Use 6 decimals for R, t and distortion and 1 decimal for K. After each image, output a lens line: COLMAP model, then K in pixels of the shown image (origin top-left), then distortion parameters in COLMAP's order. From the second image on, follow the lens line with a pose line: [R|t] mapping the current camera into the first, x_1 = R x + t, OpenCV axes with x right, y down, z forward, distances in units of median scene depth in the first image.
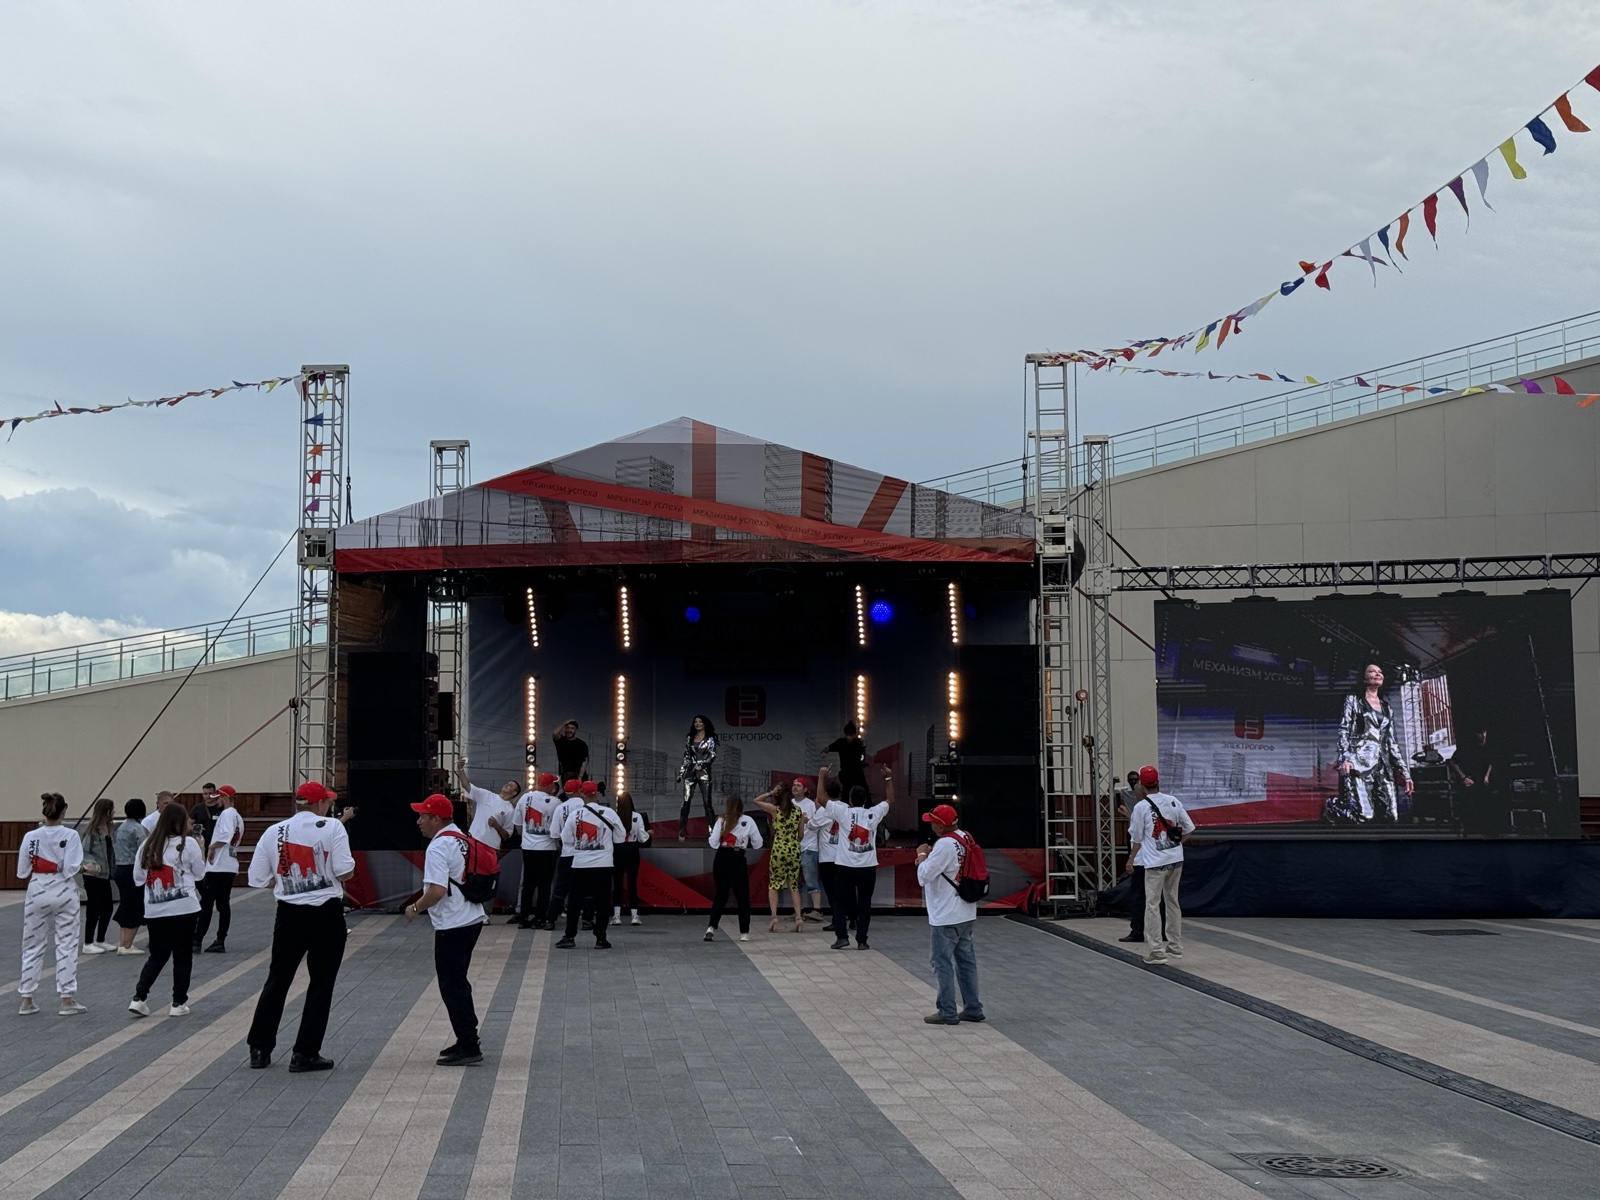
lens RADIAL K [[2250.3, 0, 803.3], [0, 2250.3, 600.6], [0, 0, 1]] dist [0.039735, 0.000000]
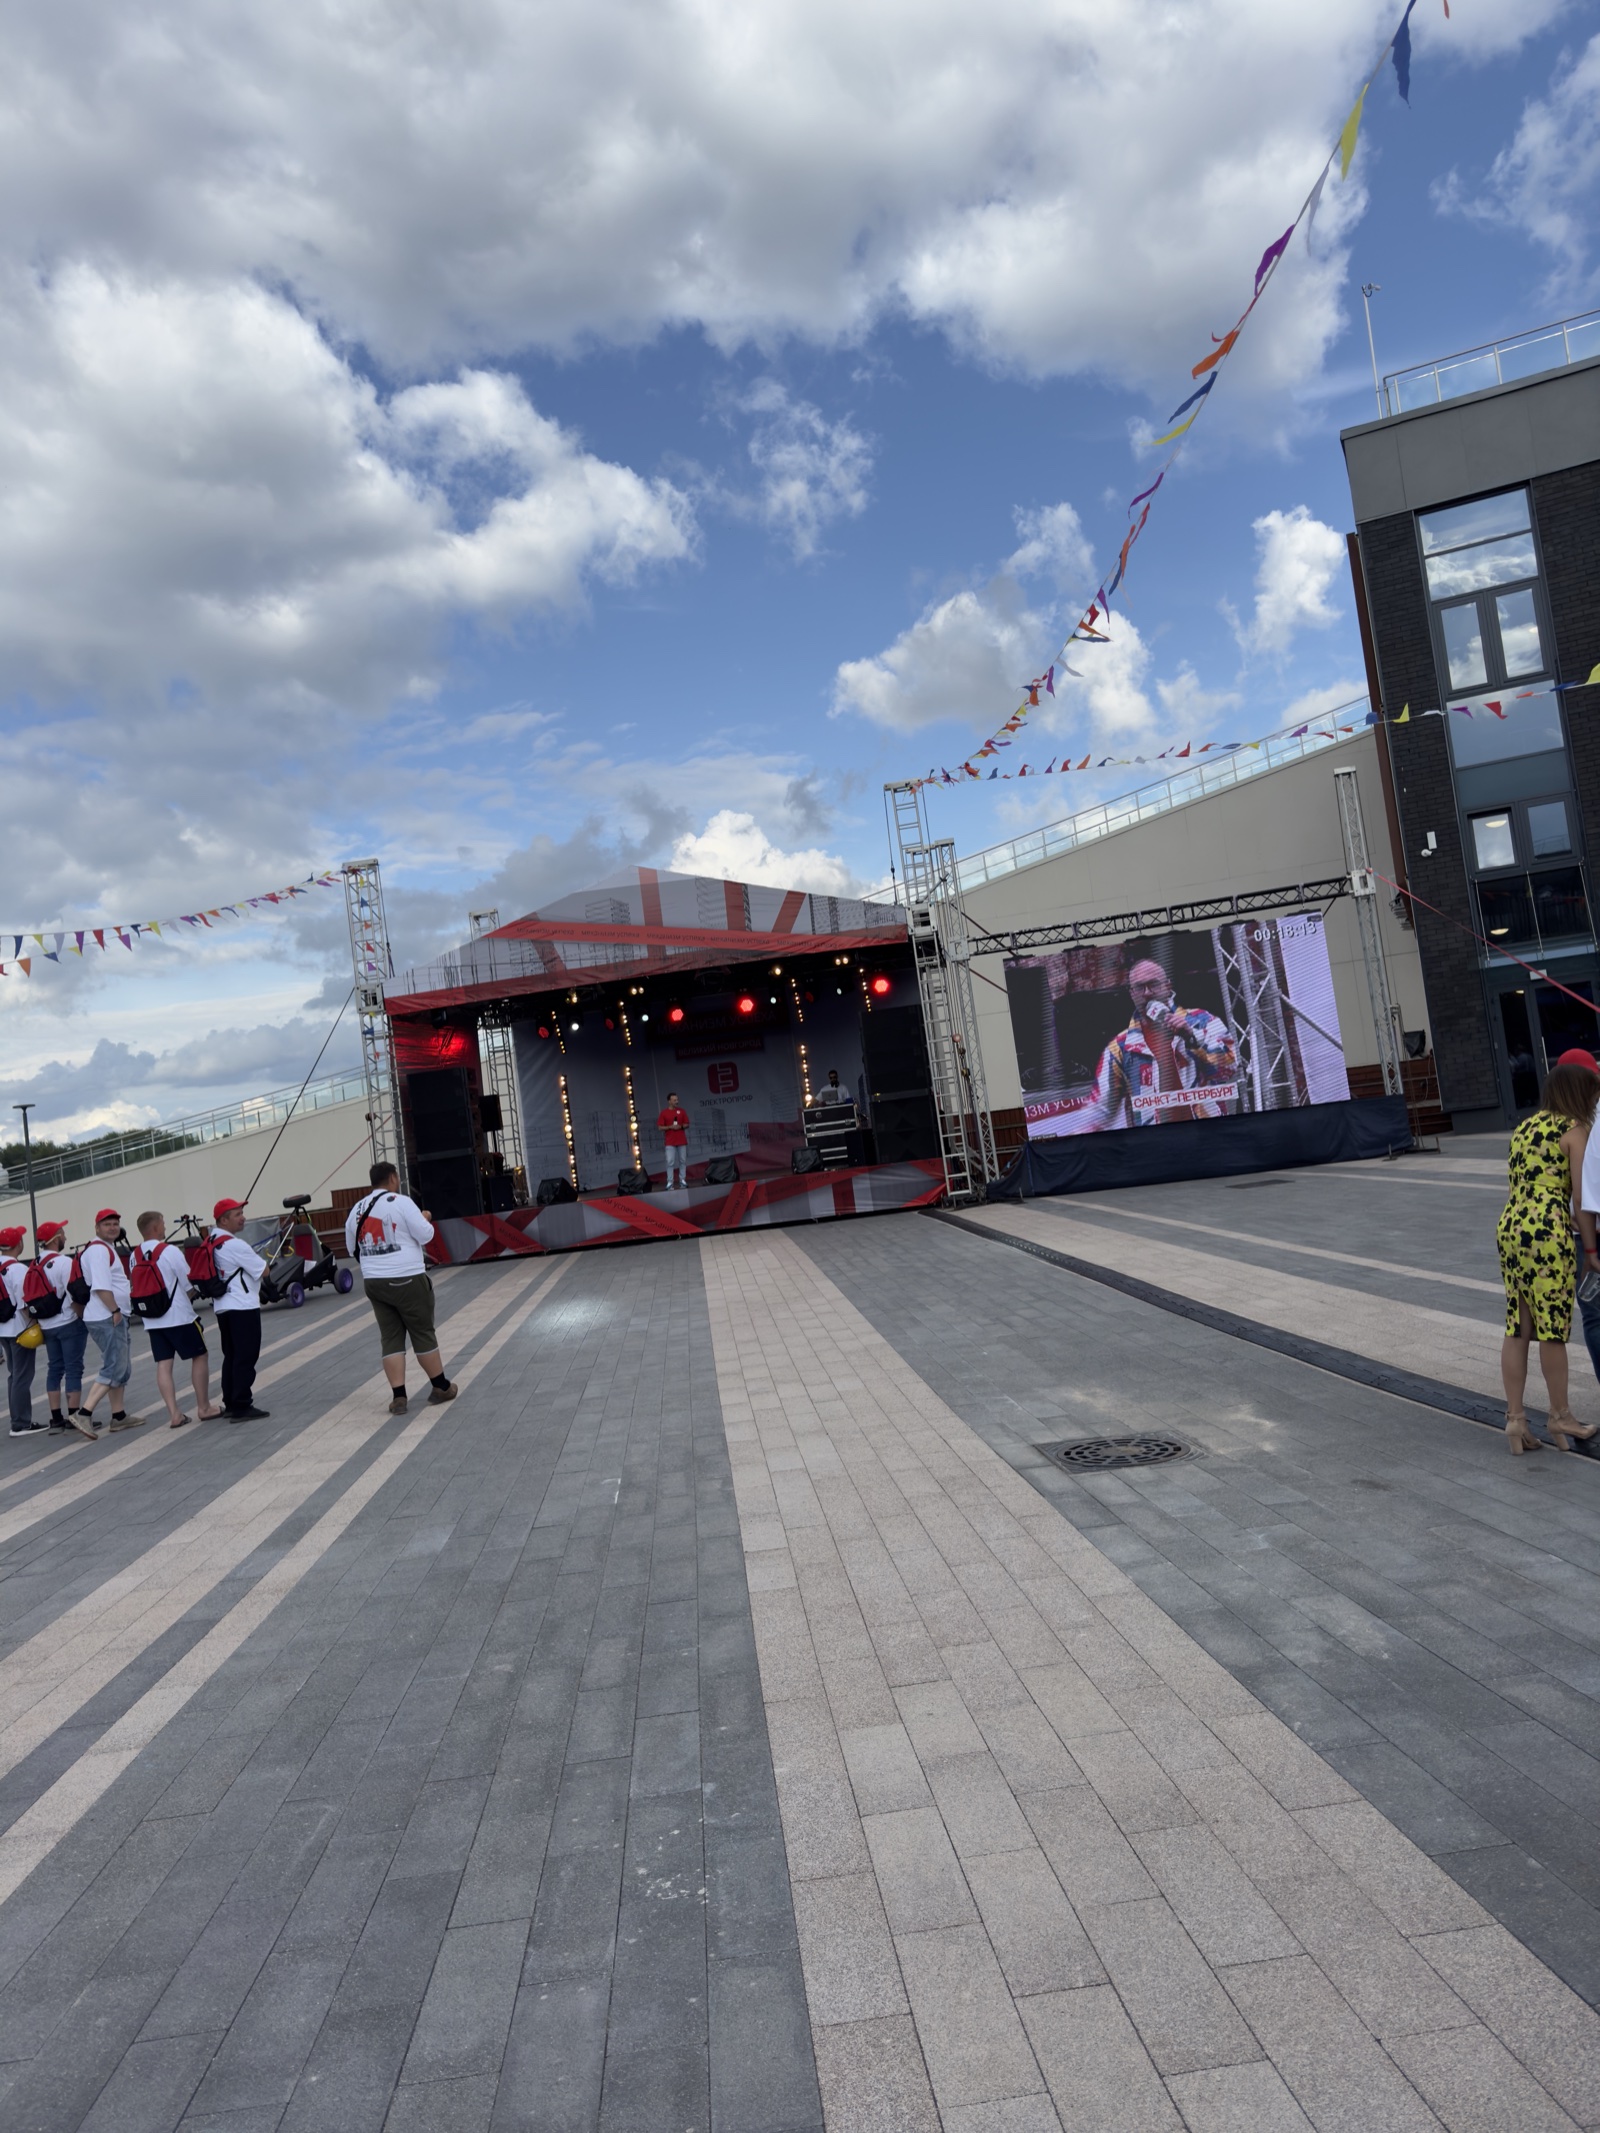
lens RADIAL K [[1489.1, 0, 790.7], [0, 1489.1, 1063.7], [0, 0, 1]] dist [0.039951, 0.004964]
pose [[0.991994, -0.123220, -0.027661, 0.050315], [0.124211, 0.991545, 0.037554, 0.012357], [0.022799, -0.040689, 0.998912, 0.132110]]
